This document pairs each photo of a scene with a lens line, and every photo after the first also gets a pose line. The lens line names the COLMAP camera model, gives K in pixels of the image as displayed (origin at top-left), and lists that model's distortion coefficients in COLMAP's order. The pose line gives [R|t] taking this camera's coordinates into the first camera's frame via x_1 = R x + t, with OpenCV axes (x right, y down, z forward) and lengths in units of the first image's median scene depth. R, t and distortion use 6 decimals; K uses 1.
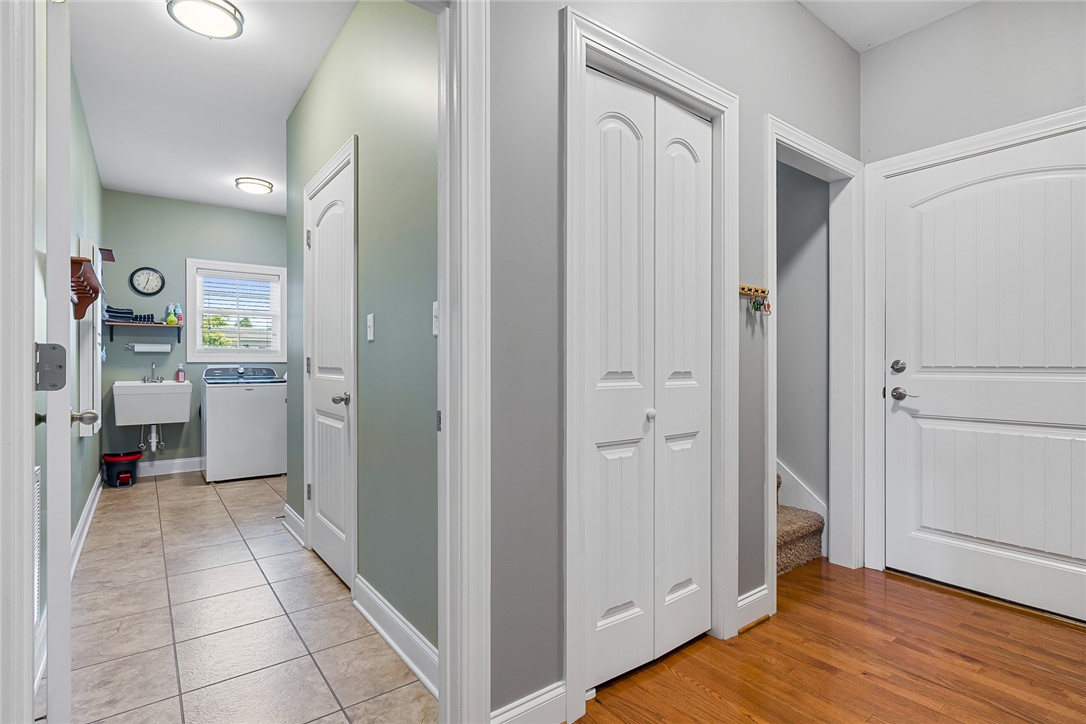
lens RADIAL K [[532.3, 0, 543.4], [0, 532.3, 358.9], [0, 0, 1]] dist [0.002731, 0.000313]
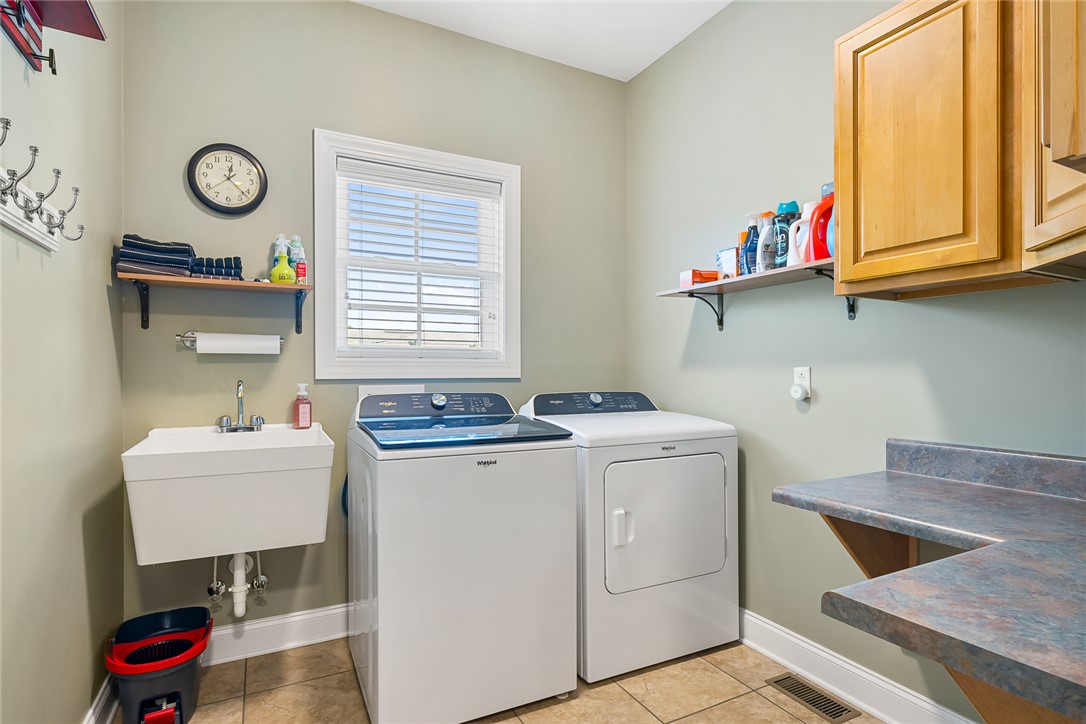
lens RADIAL K [[554.5, 0, 544.4], [0, 554.5, 367.4], [0, 0, 1]] dist [-0.005524, 0.000052]
pose [[0.986524, 0.004243, -0.163561, -0.436111], [-0.002937, 0.999962, 0.008222, -0.007269], [0.163589, -0.007631, 0.986499, 0.623259]]
